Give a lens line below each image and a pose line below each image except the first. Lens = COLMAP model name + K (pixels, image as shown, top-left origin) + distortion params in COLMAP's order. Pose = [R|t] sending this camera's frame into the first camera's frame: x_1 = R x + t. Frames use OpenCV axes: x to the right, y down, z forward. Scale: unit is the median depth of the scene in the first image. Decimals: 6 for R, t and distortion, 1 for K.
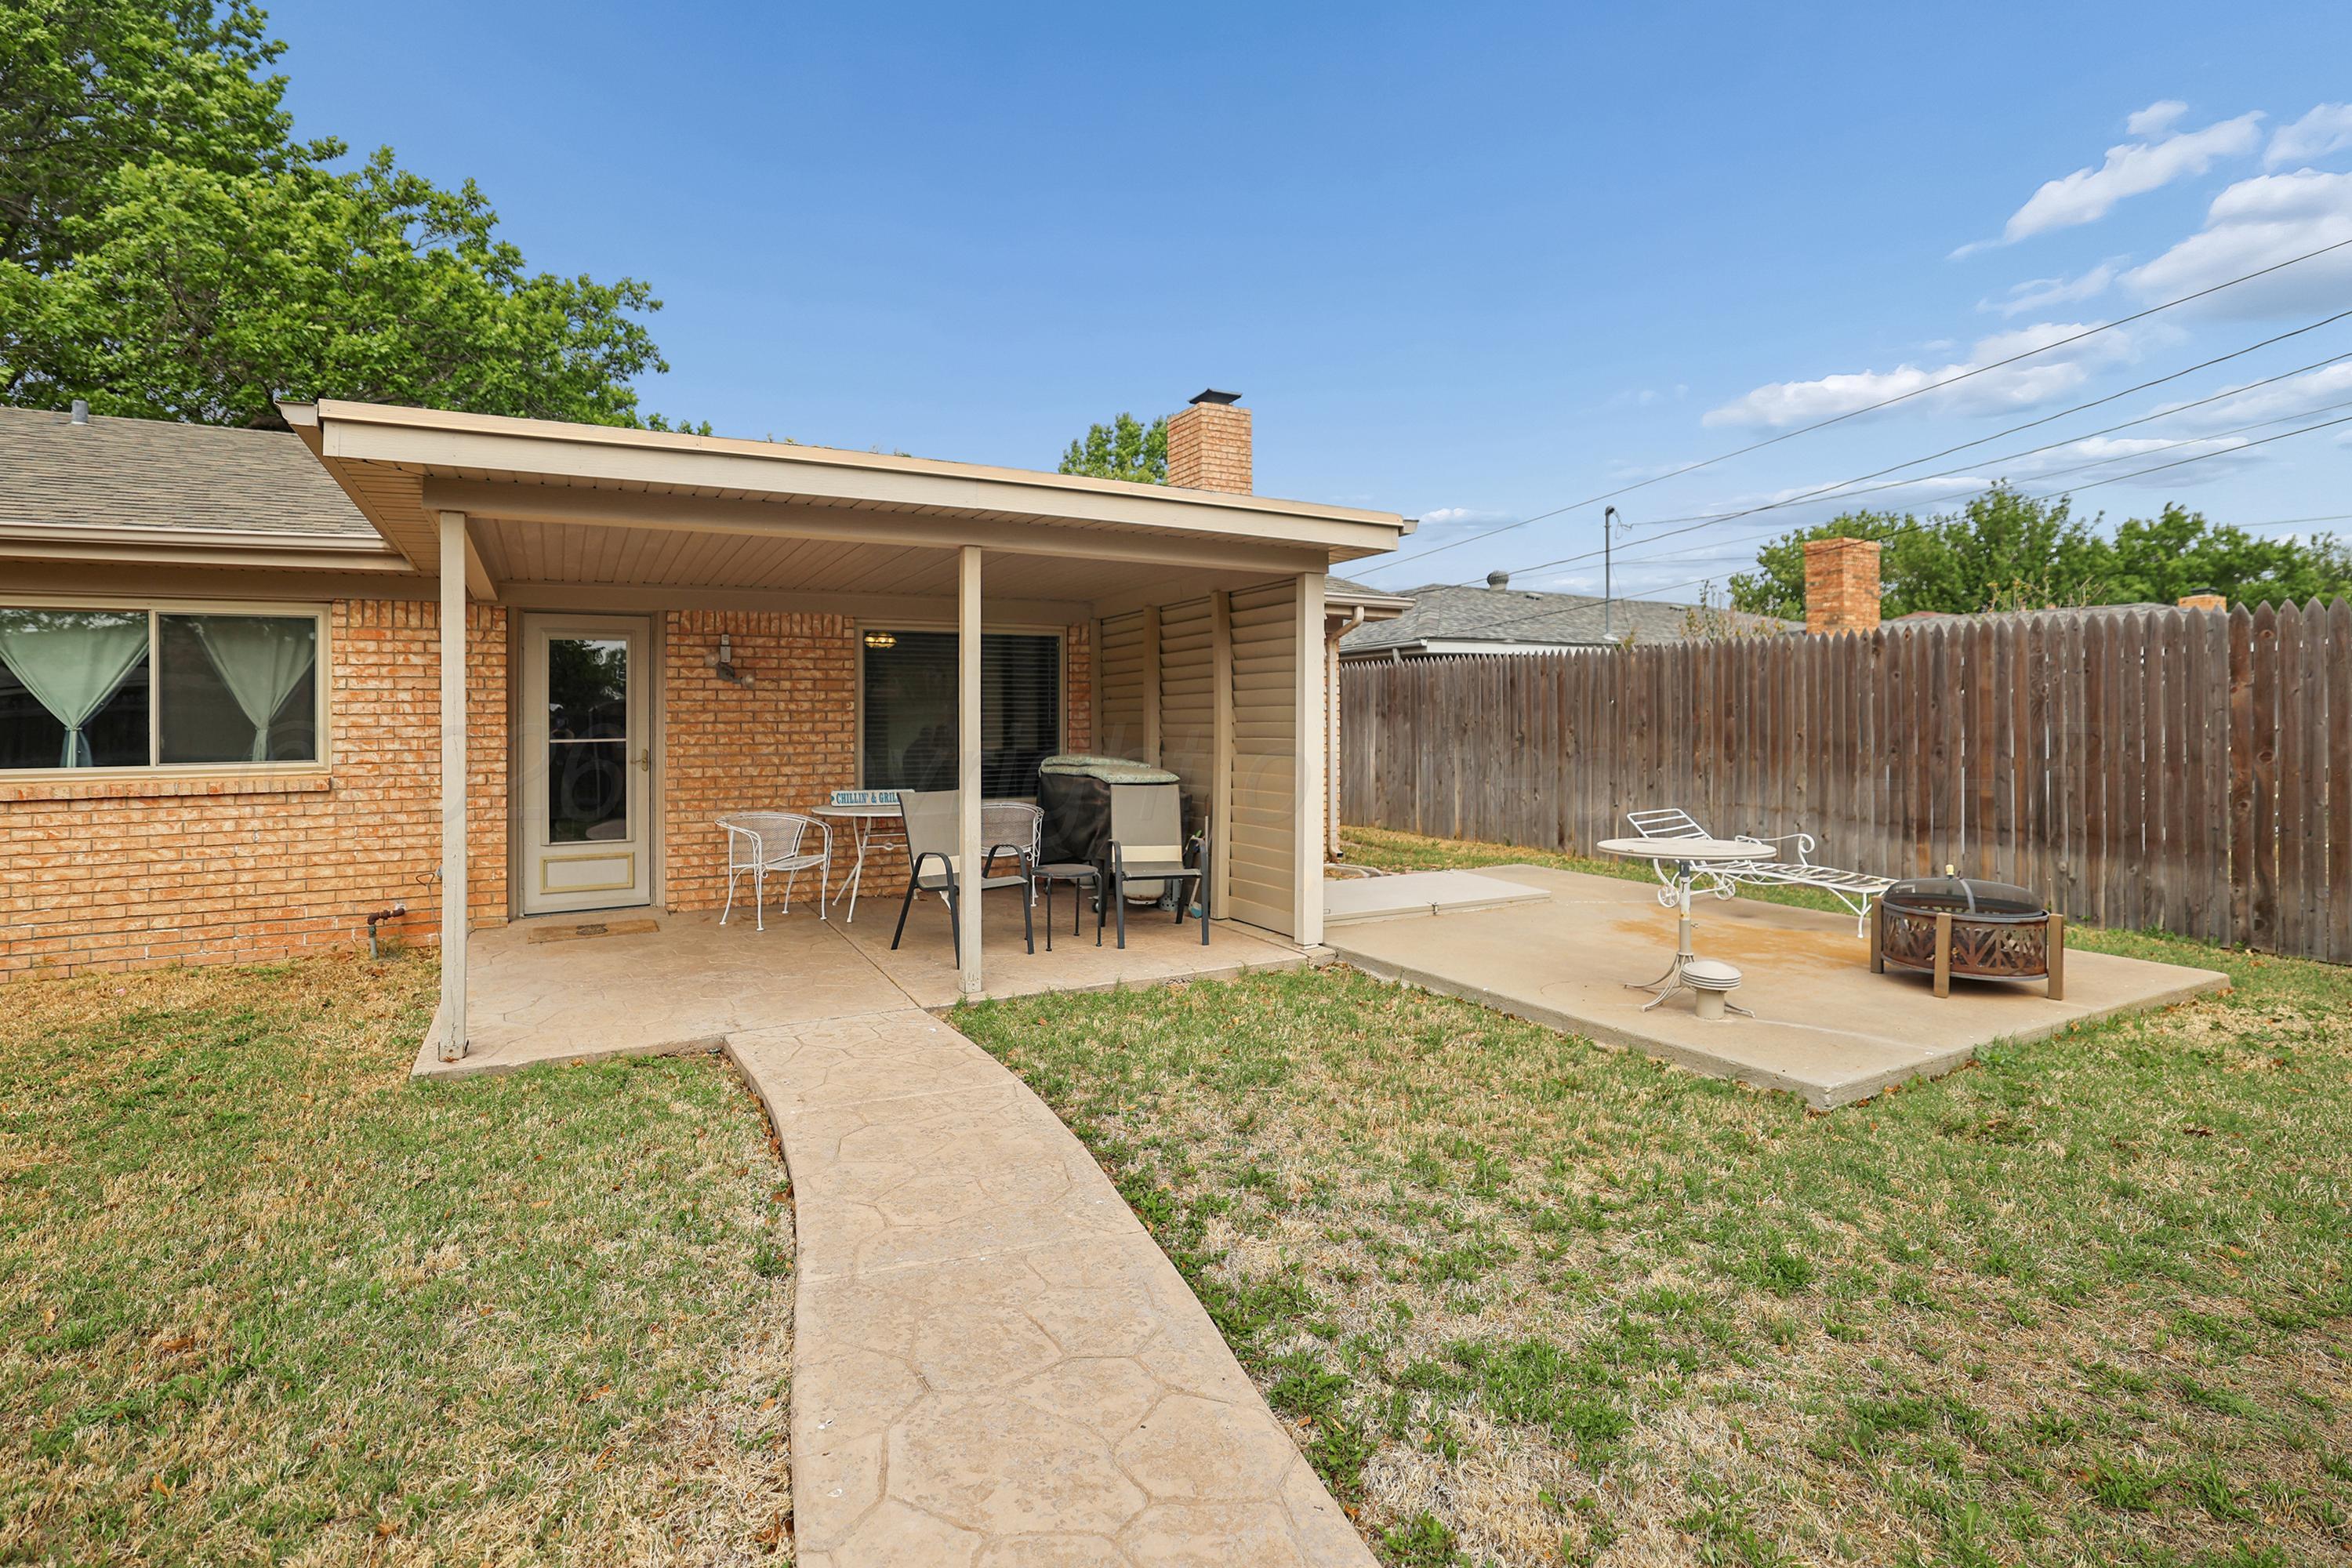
lens RADIAL K [[1037.4, 0, 1172.1], [0, 1037.4, 733.0], [0, 0, 1]] dist [-0.035210, 0.016775]
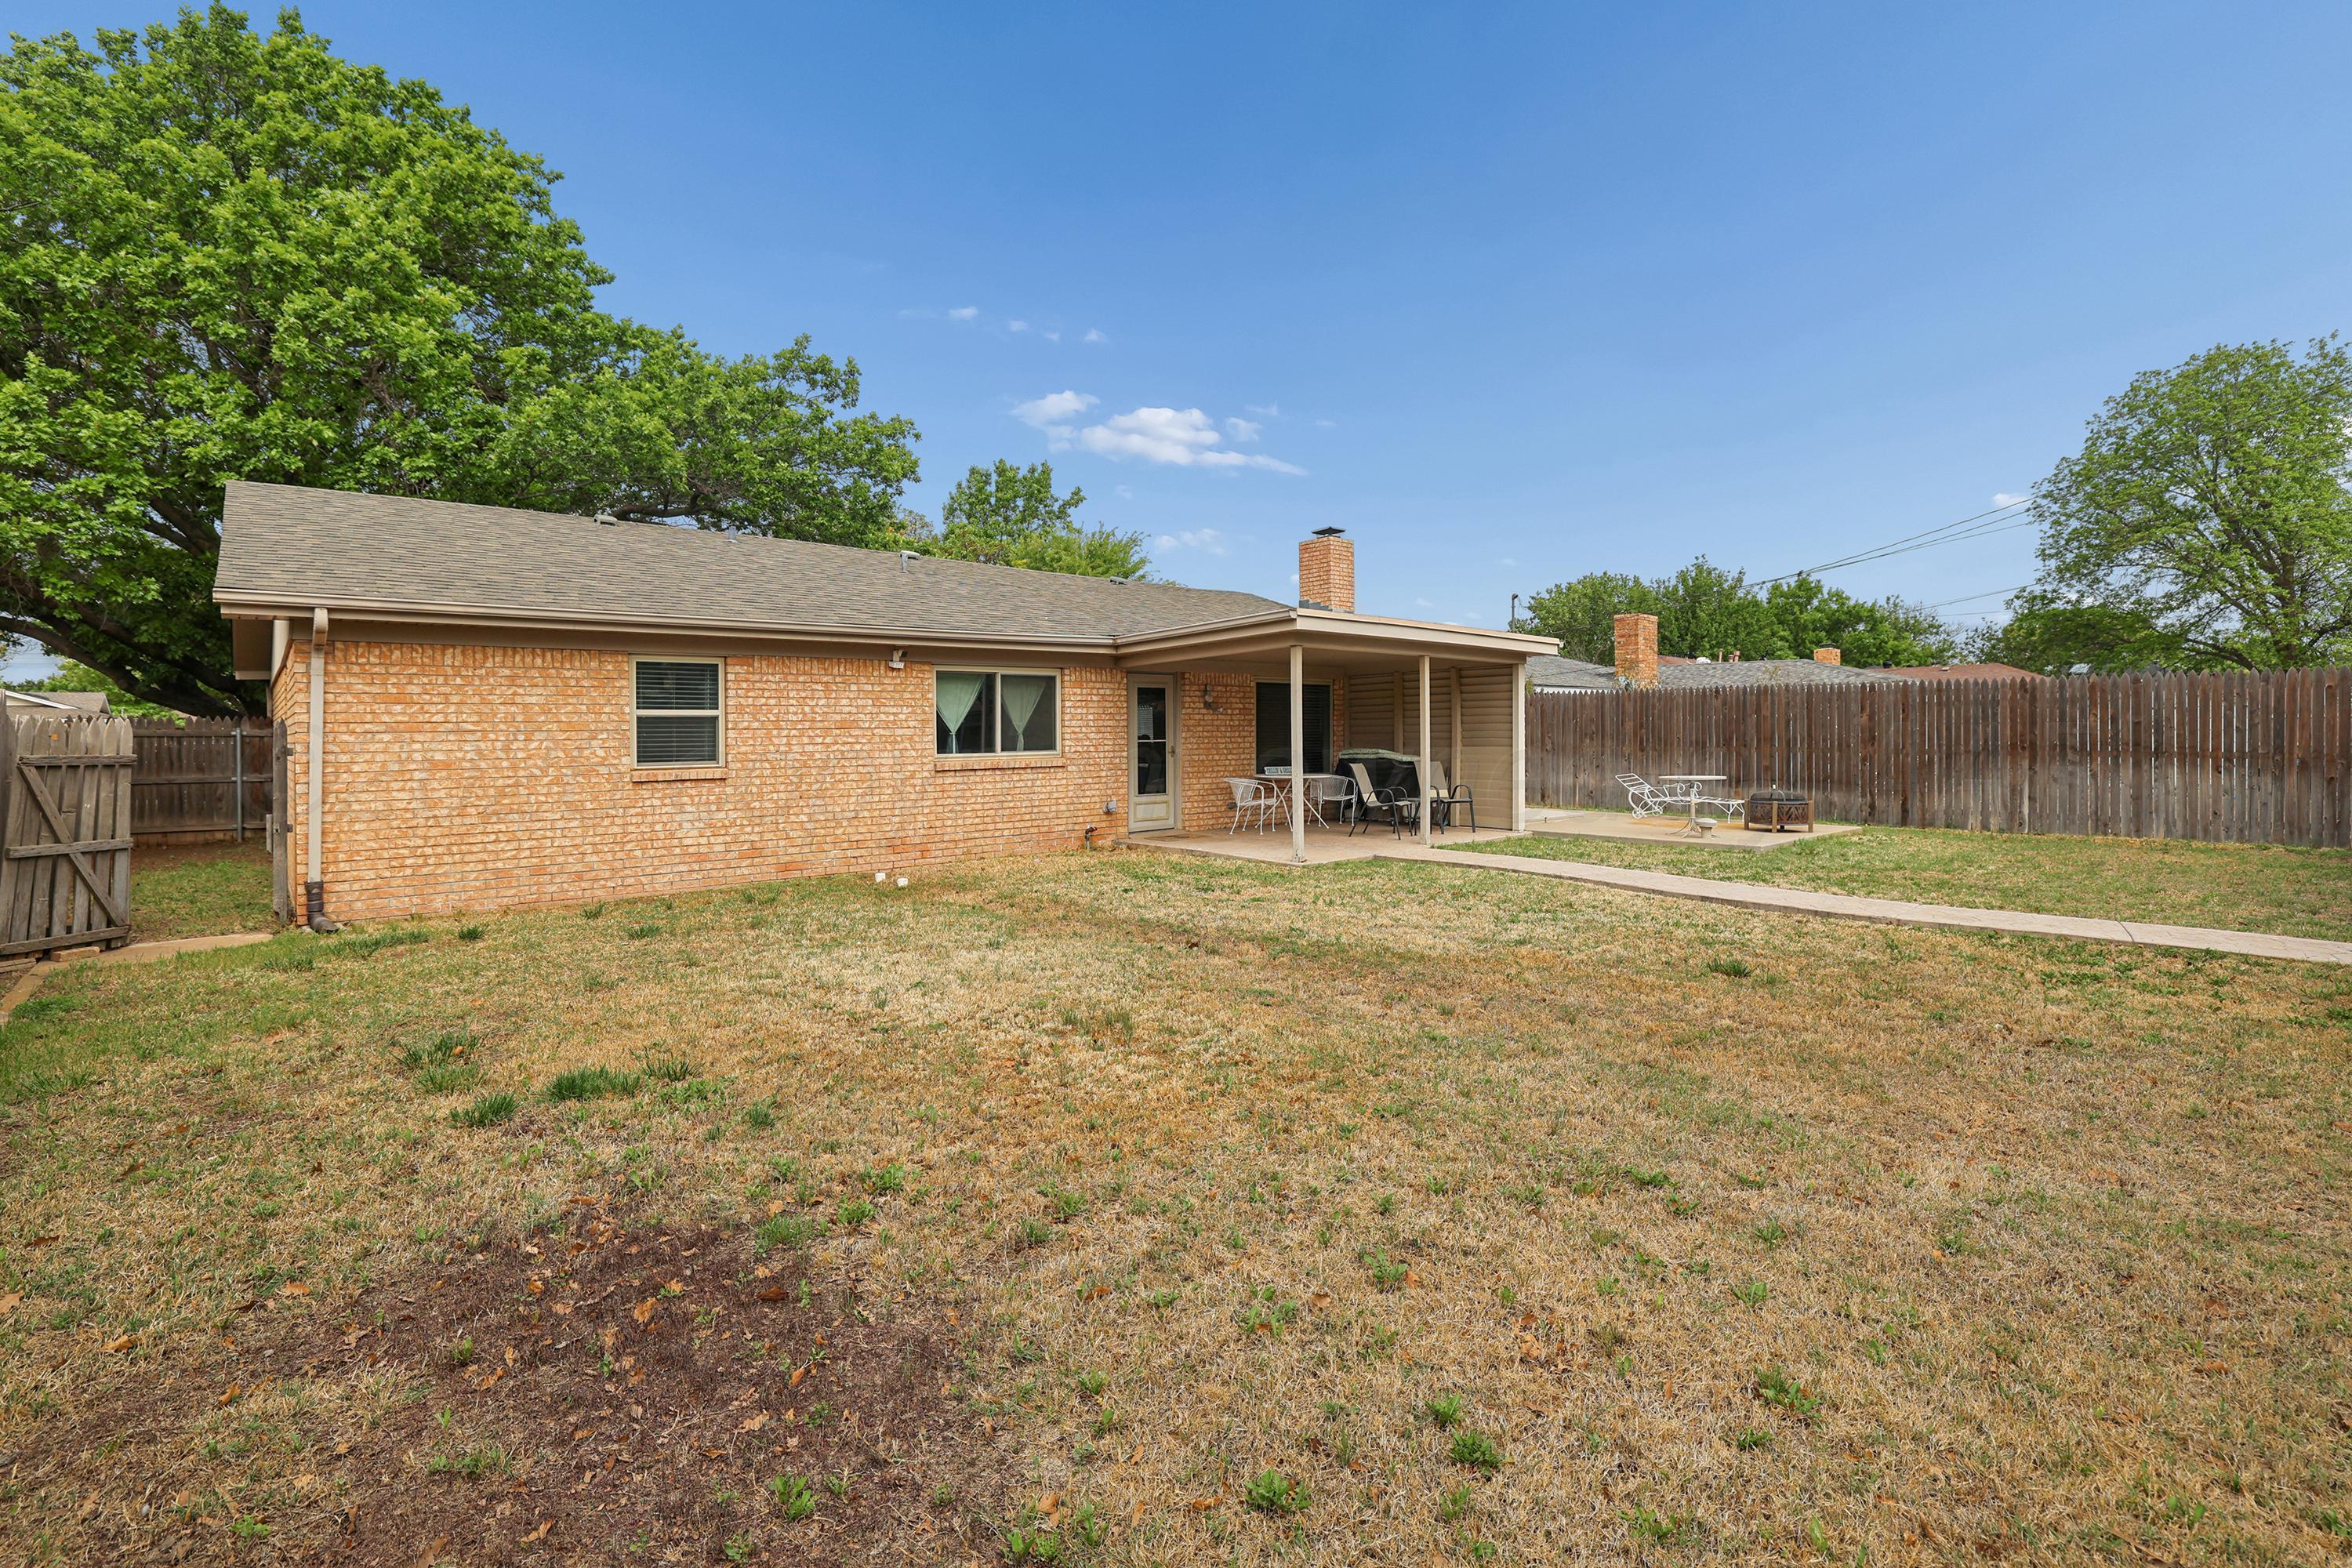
lens RADIAL K [[1037.4, 0, 1172.1], [0, 1037.4, 733.0], [0, 0, 1]] dist [-0.035210, 0.016775]
pose [[0.973659, -0.001966, 0.228001, -0.900345], [0.006026, 0.999835, -0.017111, 0.023878], [-0.227930, 0.018034, 0.973511, -0.811786]]
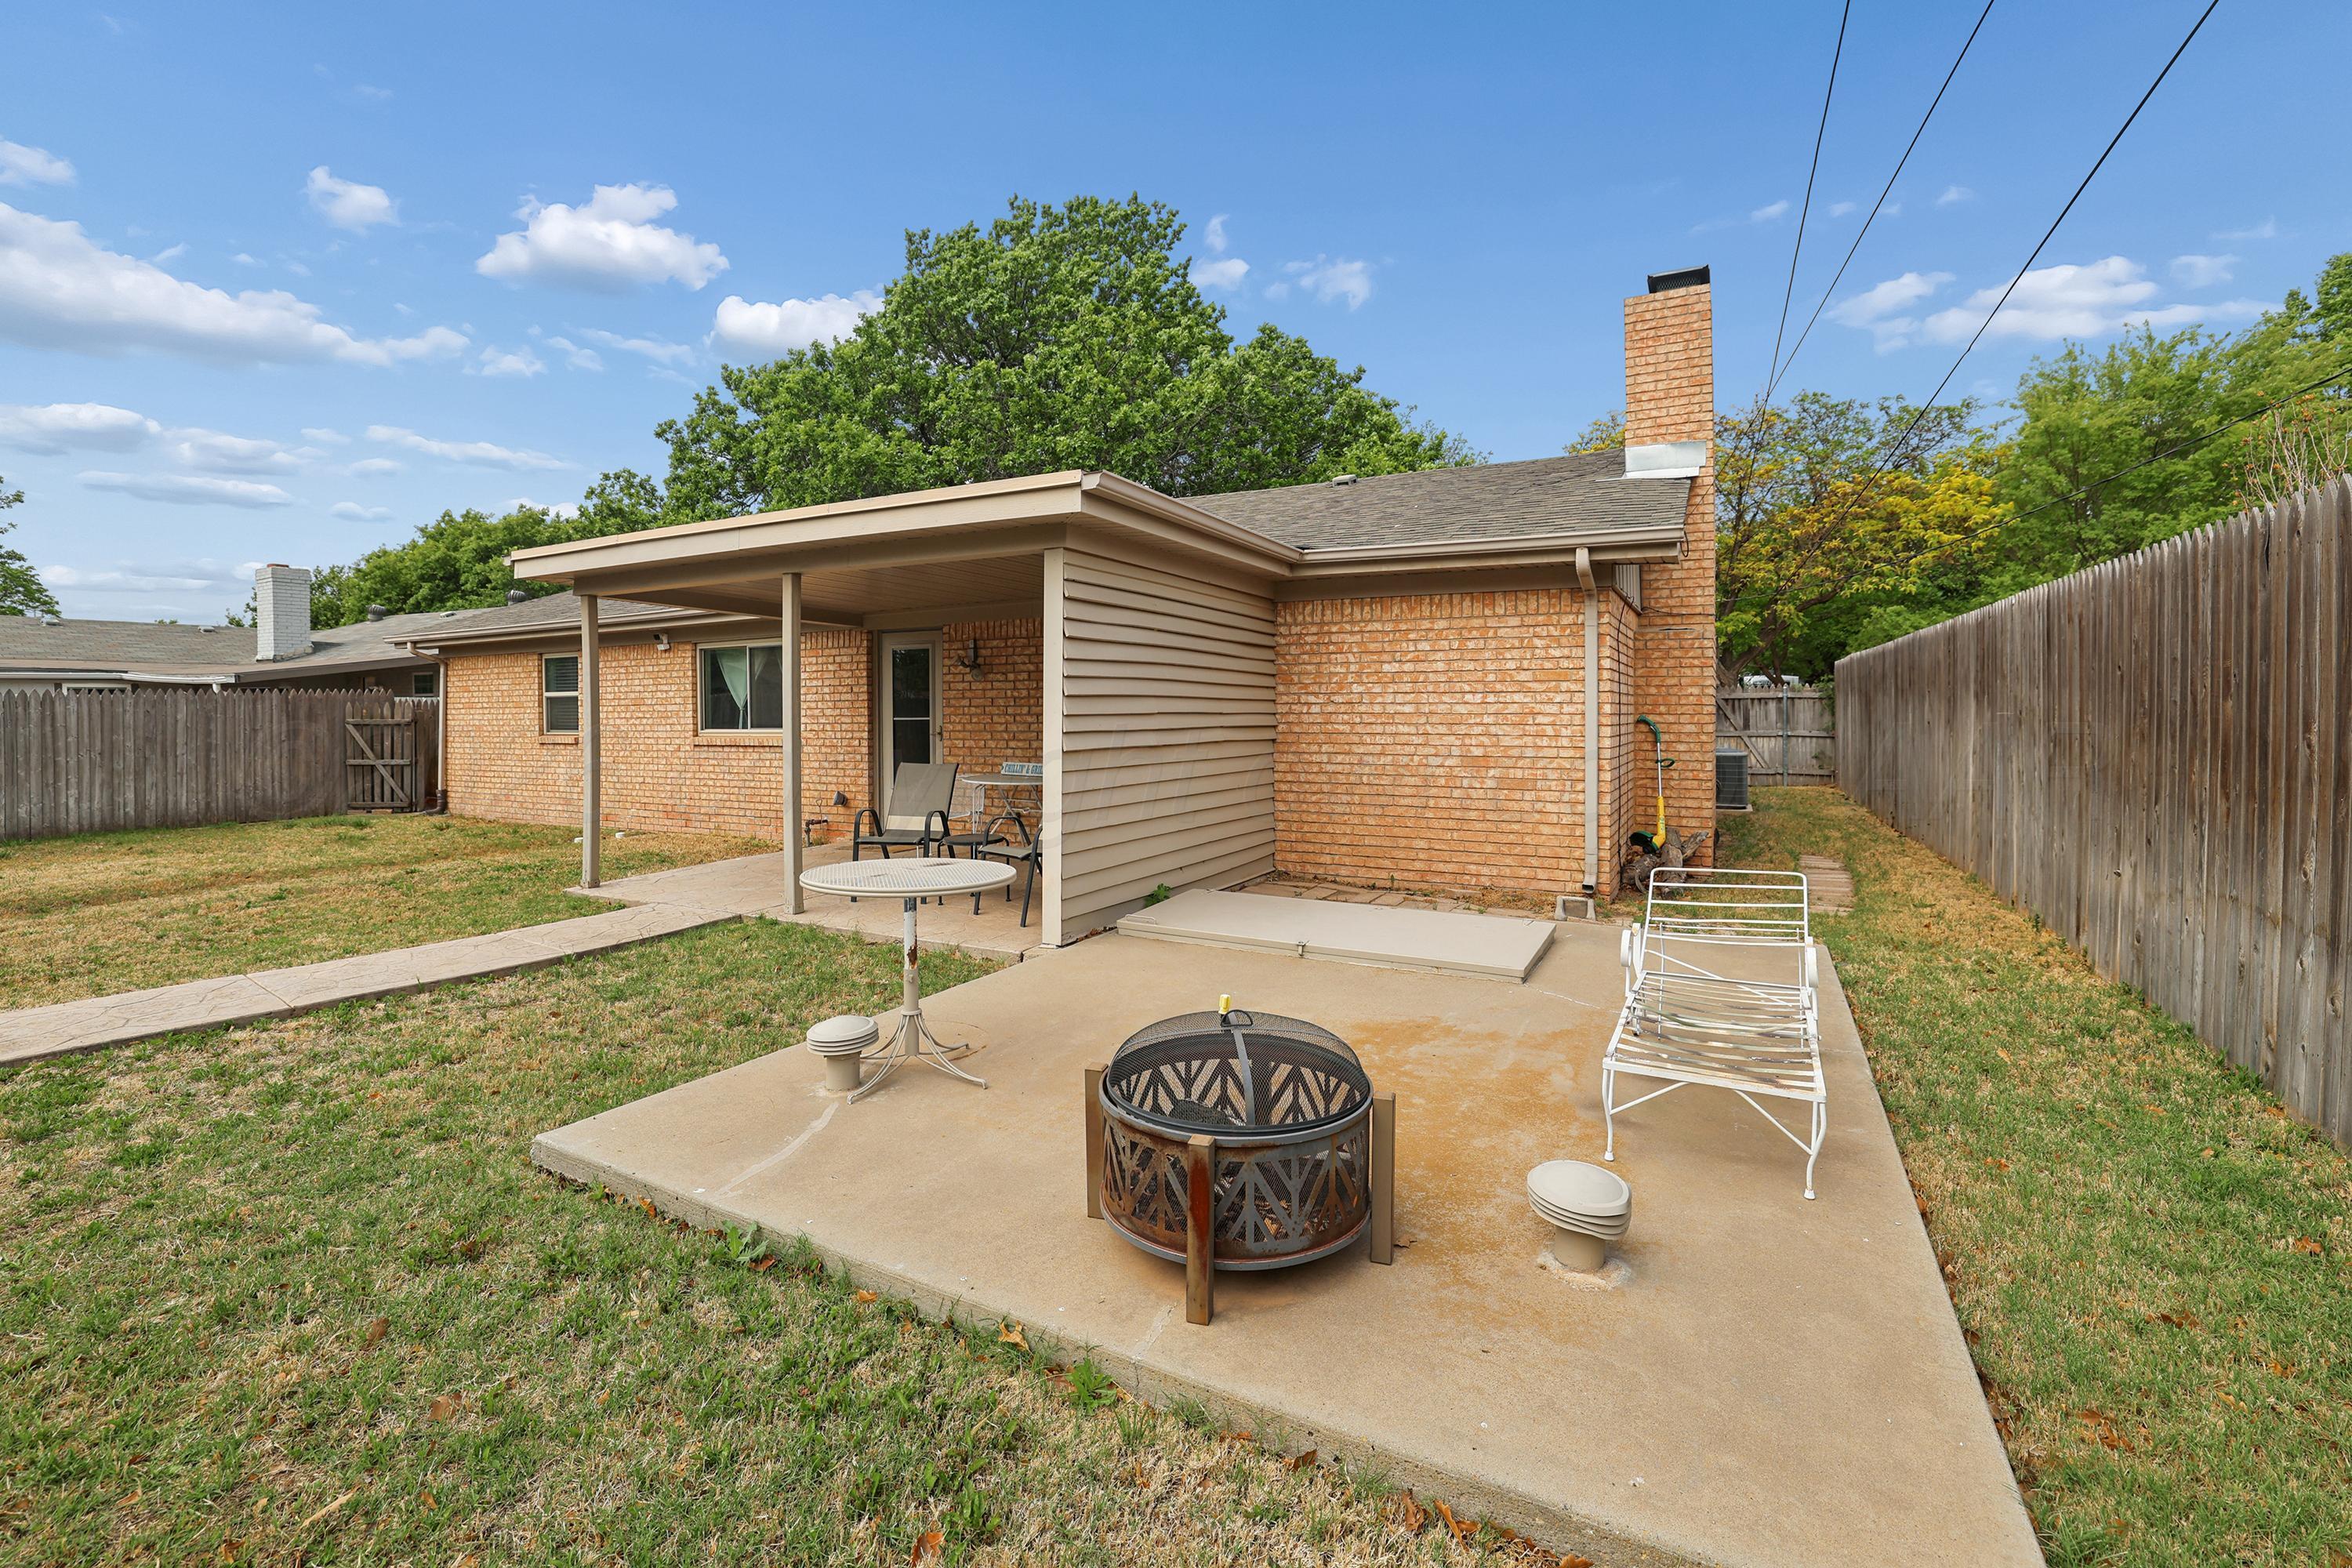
lens RADIAL K [[1037.4, 0, 1172.1], [0, 1037.4, 733.0], [0, 0, 1]] dist [-0.035210, 0.016775]
pose [[0.561421, 0.023177, -0.827206, 0.781627], [-0.008427, 0.999716, 0.022291, -0.007716], [0.827488, -0.005543, 0.561457, 0.451347]]
